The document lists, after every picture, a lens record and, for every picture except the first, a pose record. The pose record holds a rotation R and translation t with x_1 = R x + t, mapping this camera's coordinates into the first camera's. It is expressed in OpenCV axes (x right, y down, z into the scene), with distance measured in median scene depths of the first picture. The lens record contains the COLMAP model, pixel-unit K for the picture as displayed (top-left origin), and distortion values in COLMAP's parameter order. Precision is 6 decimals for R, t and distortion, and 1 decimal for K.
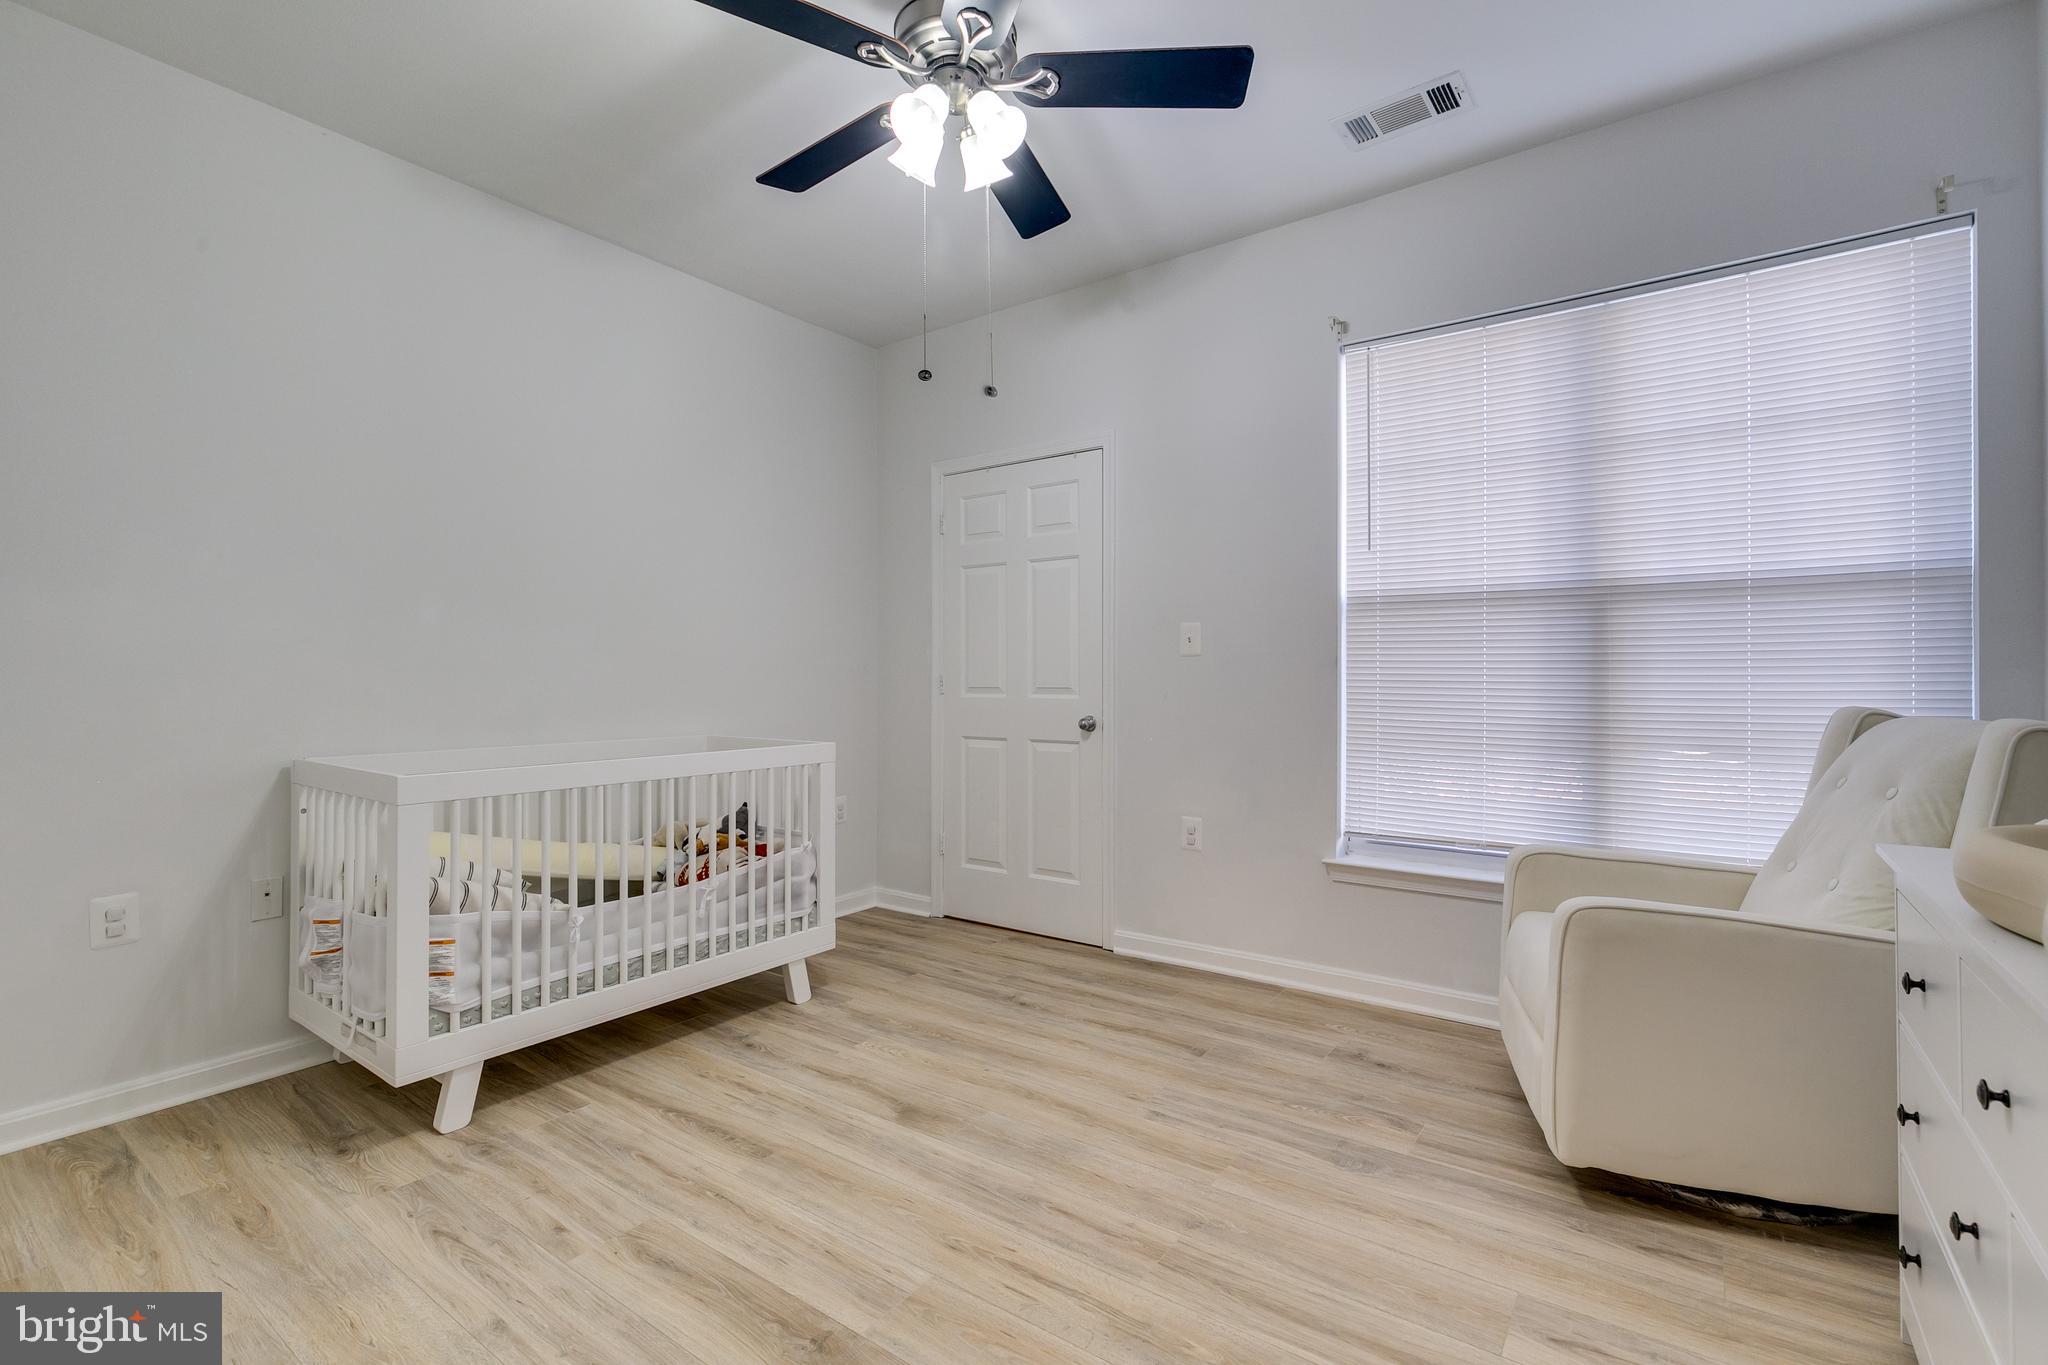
lens RADIAL K [[907.1, 0, 1024.1], [0, 907.1, 679.3], [0, 0, 1]] dist [0.000693, 0.000111]
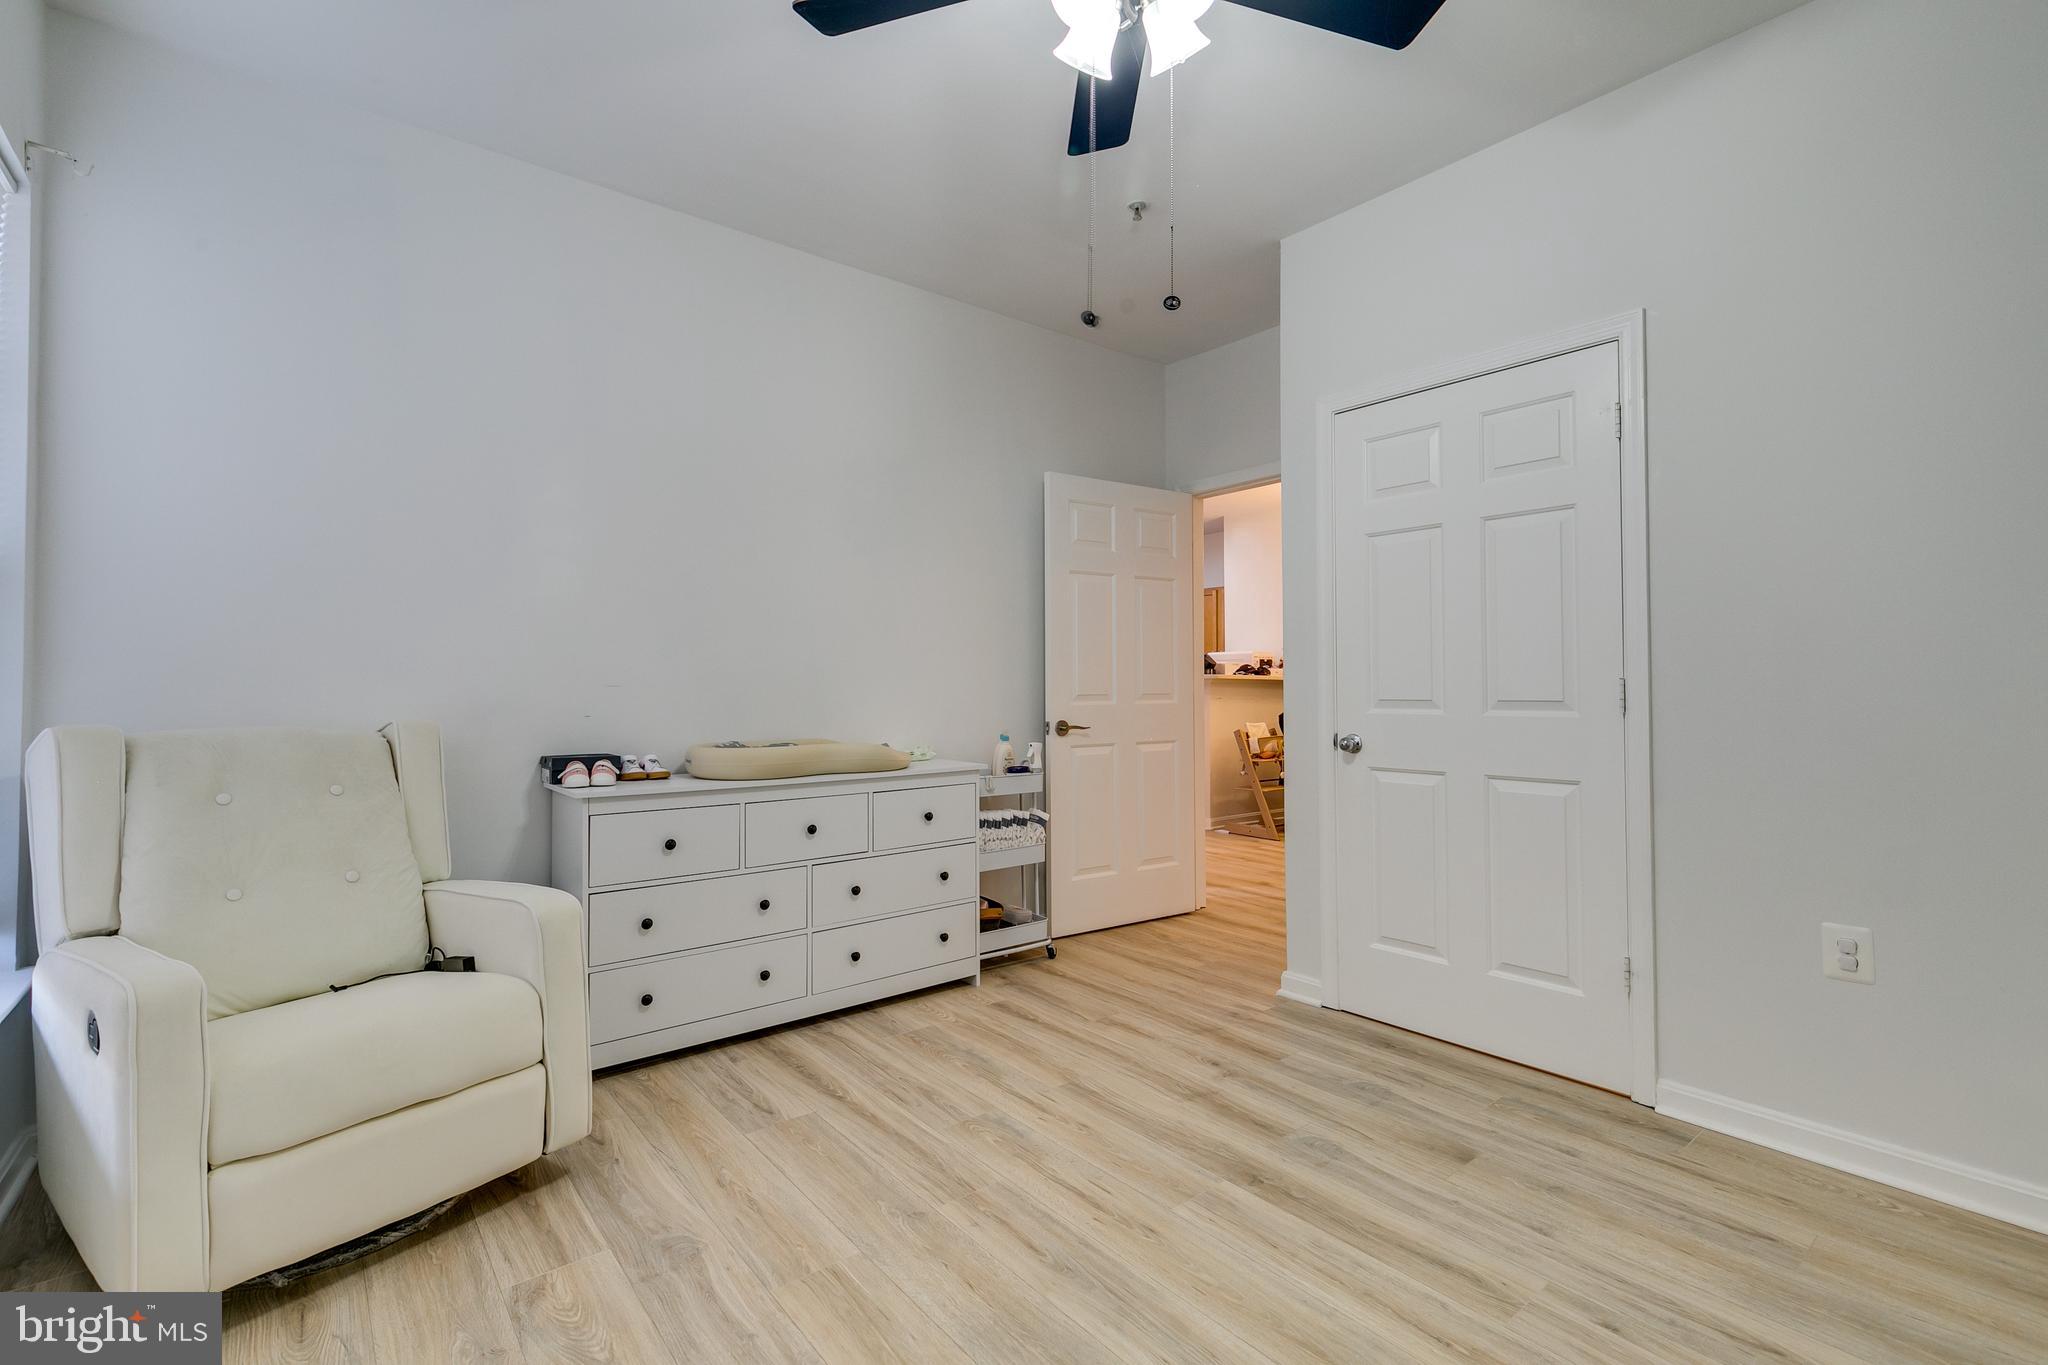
lens RADIAL K [[907.1, 0, 1023.7], [0, 907.1, 686.1], [0, 0, 1]] dist [0.000693, 0.000111]
pose [[-0.965675, 0.006743, 0.259666, -0.207117], [0.005919, 0.999975, -0.003955, 0.001475], [-0.259686, -0.002282, -0.965690, 2.002517]]
